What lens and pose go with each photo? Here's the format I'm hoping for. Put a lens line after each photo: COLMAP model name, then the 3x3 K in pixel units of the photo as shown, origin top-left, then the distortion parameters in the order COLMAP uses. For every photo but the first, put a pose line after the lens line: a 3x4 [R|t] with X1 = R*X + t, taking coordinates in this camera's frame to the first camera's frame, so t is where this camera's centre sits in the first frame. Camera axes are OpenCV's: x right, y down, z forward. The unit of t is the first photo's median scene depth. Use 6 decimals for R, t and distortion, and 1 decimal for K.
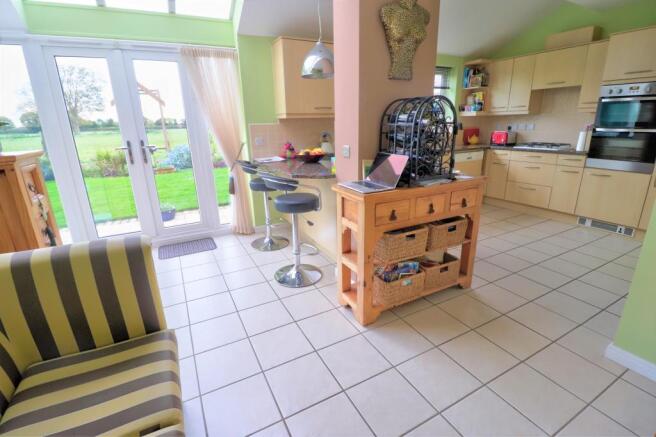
lens RADIAL K [[302.4, 0, 321.8], [0, 302.4, 215.4], [0, 0, 1]] dist [-0.011146, -0.005576]
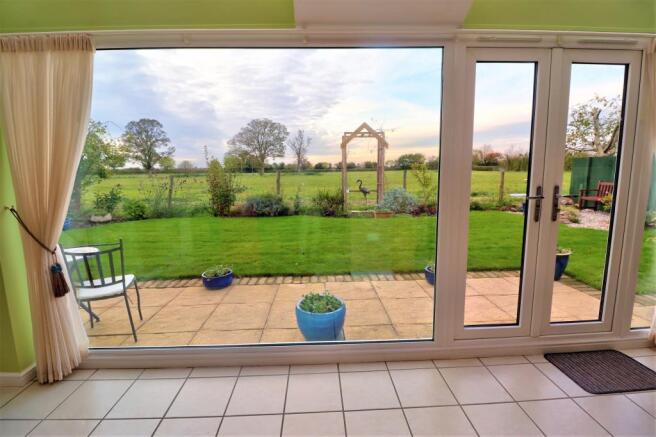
lens RADIAL K [[302.4, 0, 328.7], [0, 302.4, 215.5], [0, 0, 1]] dist [-0.011146, -0.005576]
pose [[0.905565, 0.072659, -0.417938, -0.278134], [-0.130328, 0.985226, -0.111104, -0.019481], [0.403691, 0.155081, 0.901656, 0.089046]]
